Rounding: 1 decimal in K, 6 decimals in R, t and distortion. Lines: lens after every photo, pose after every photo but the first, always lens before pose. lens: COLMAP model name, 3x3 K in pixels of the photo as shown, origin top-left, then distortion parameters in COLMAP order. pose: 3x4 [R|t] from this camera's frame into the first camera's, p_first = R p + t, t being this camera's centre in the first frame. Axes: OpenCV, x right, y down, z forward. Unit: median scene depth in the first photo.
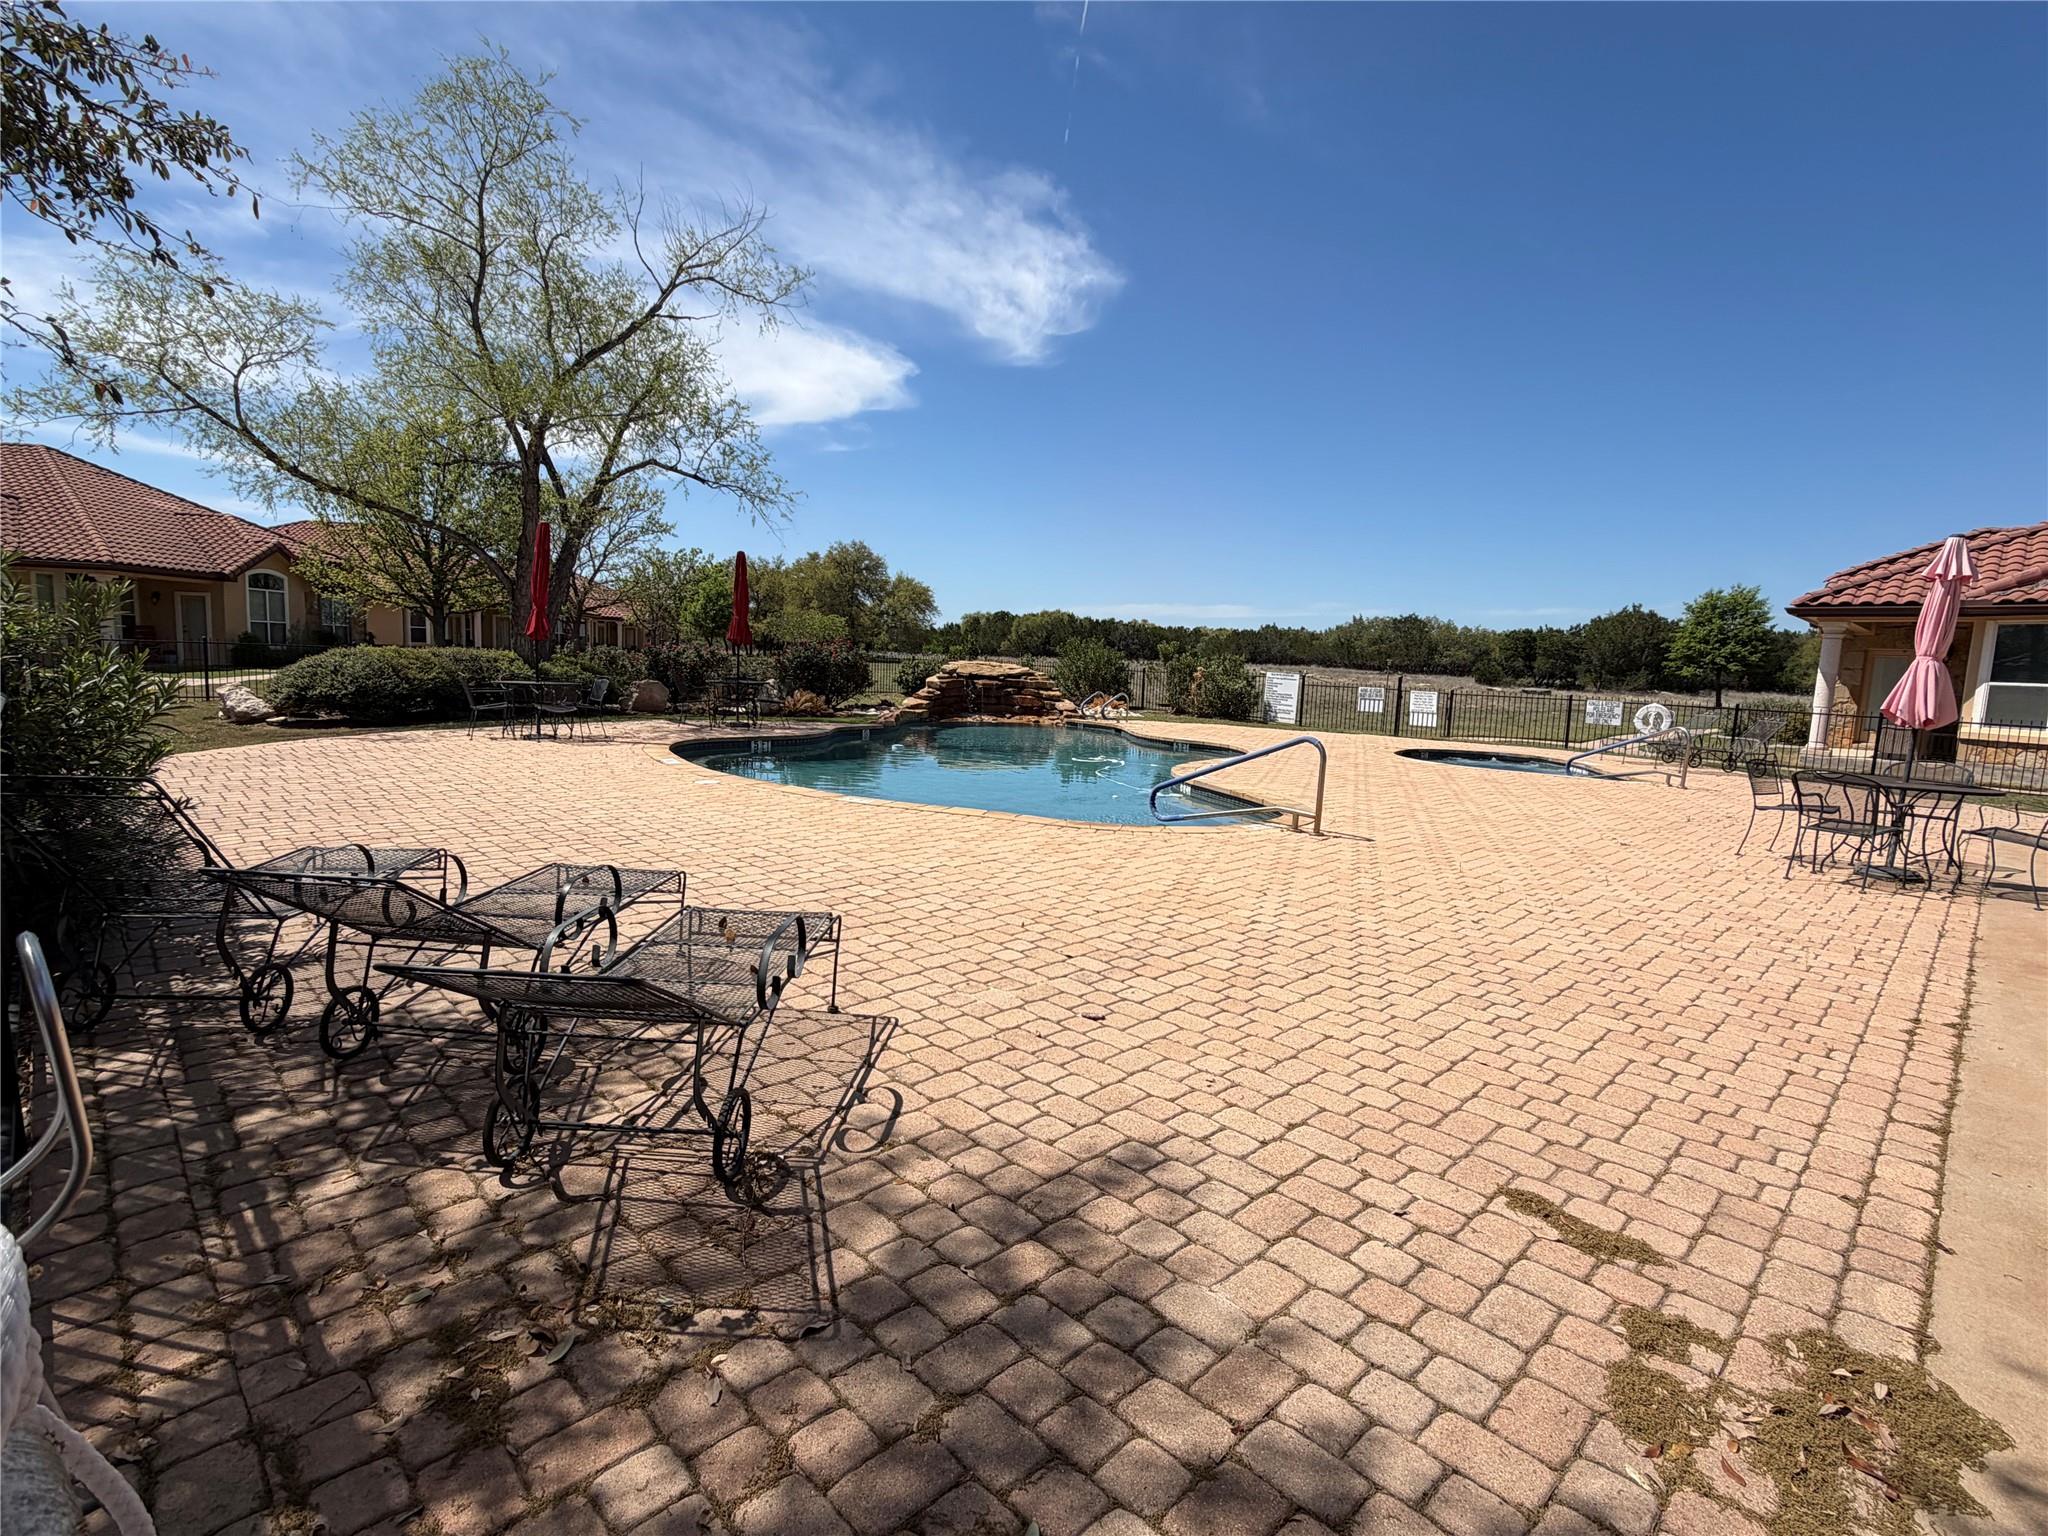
lens RADIAL K [[976.0, 0, 1020.1], [0, 976.0, 775.1], [0, 0, 1]] dist [0.003937, 0.000448]
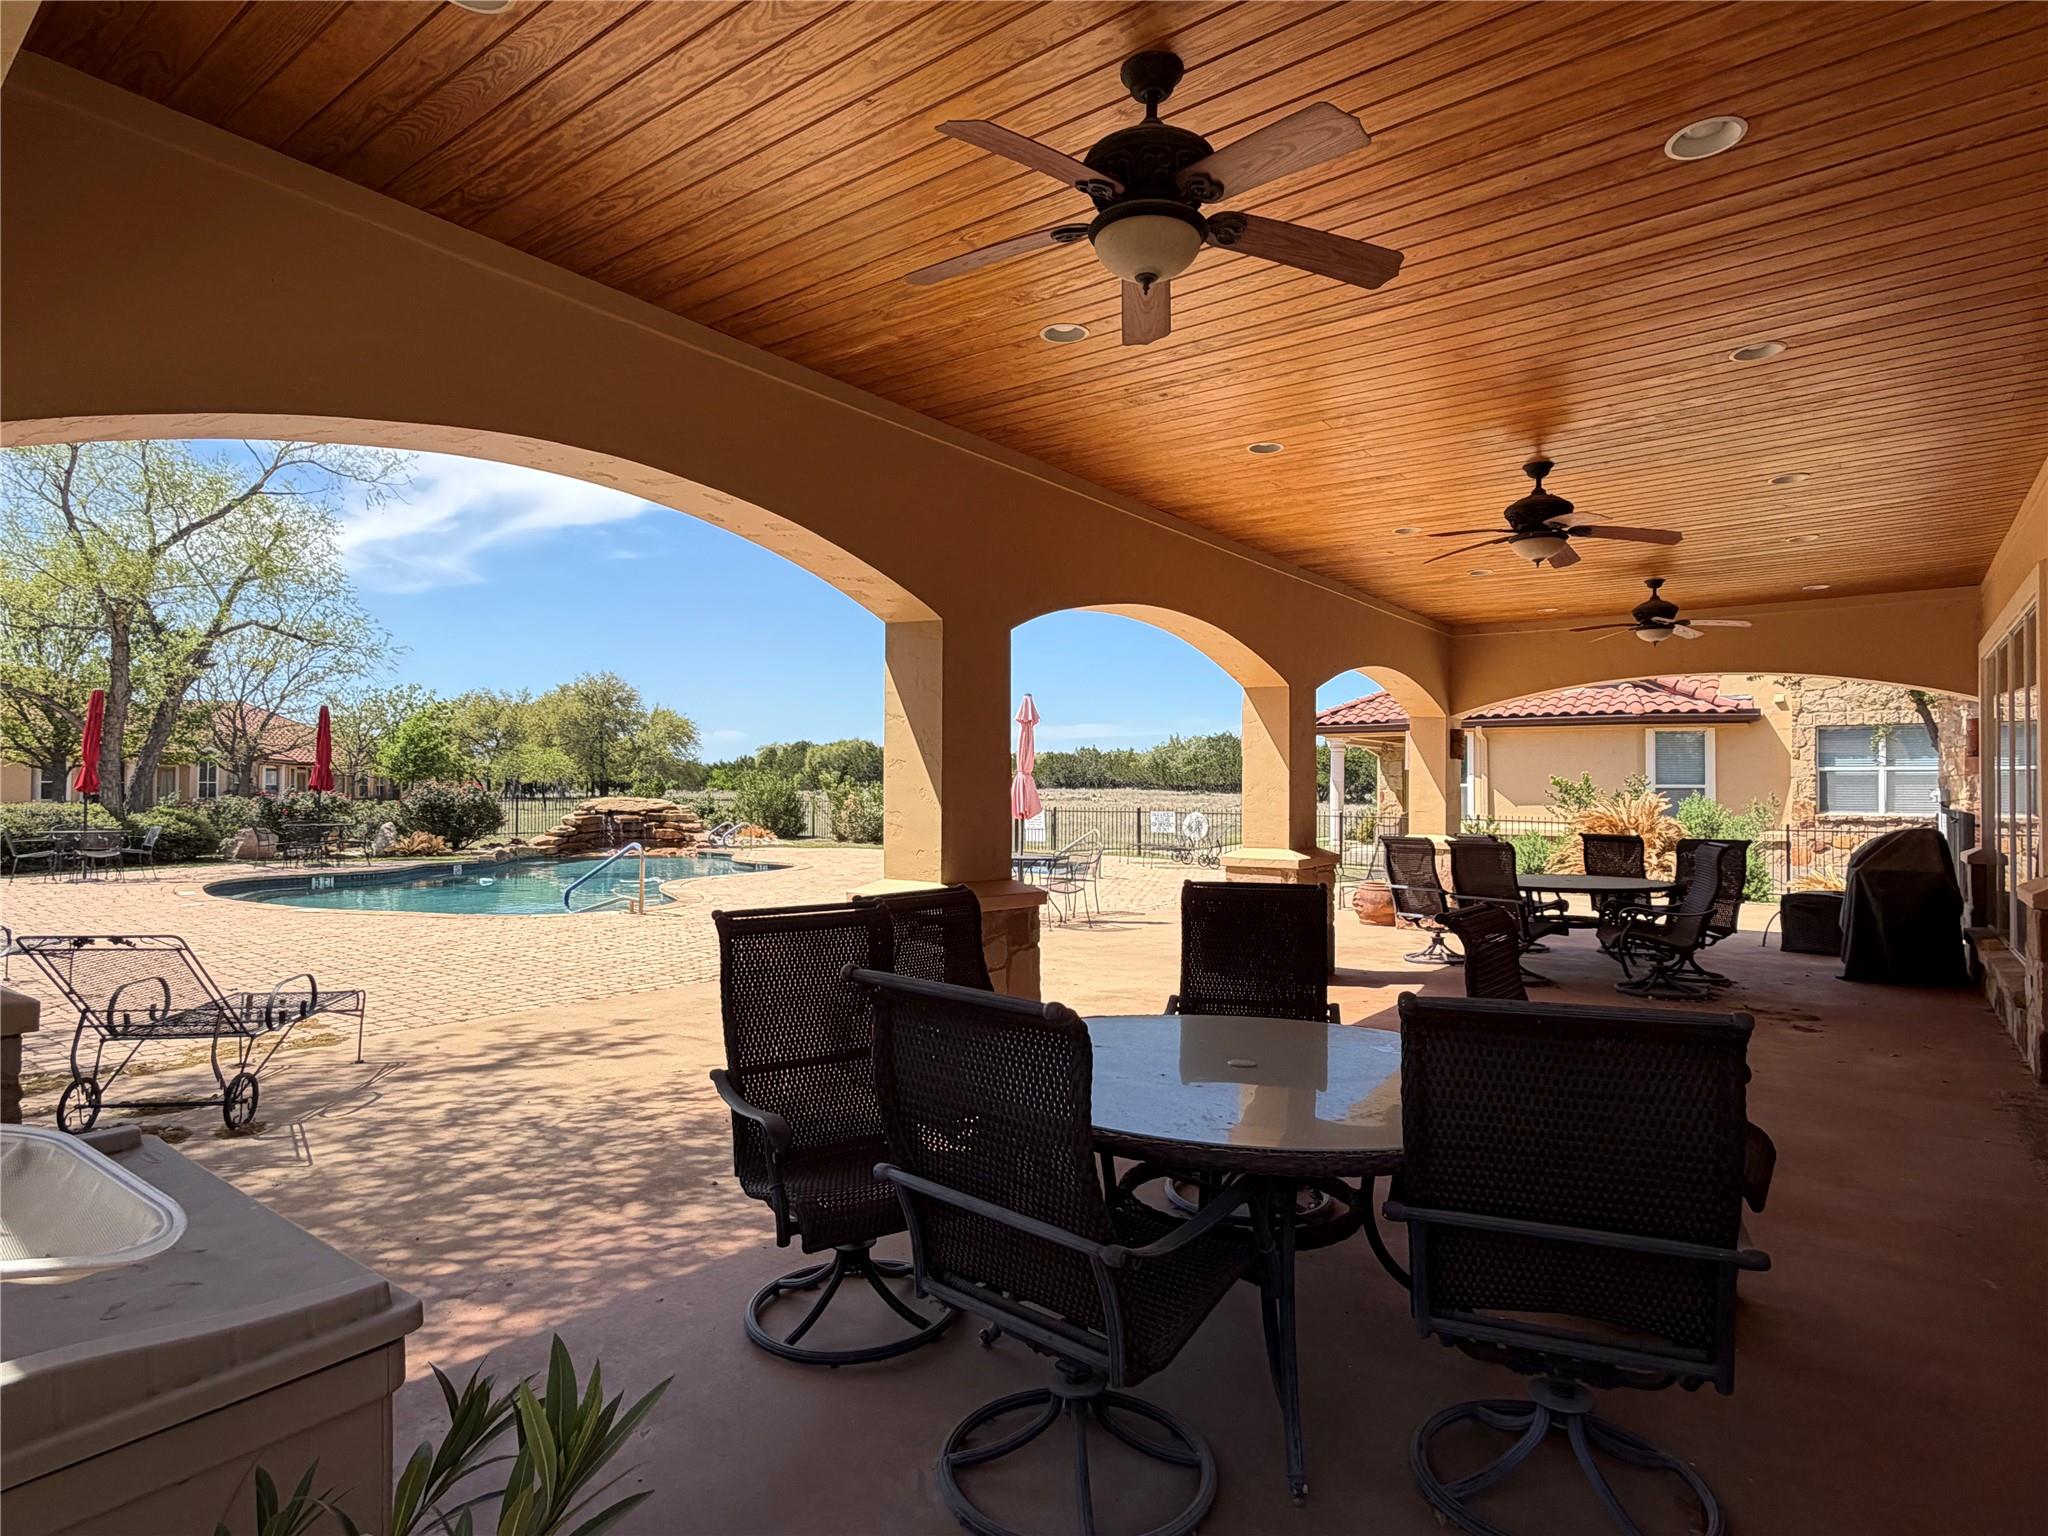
lens RADIAL K [[1117.0, 0, 1028.4], [0, 1117.0, 771.0], [0, 0, 1]] dist [-0.000940, -0.000573]
pose [[0.988812, -0.033373, 0.145387, 0.216023], [0.052647, 0.990008, -0.130811, 0.033282], [-0.139569, 0.137002, 0.980689, -0.225487]]
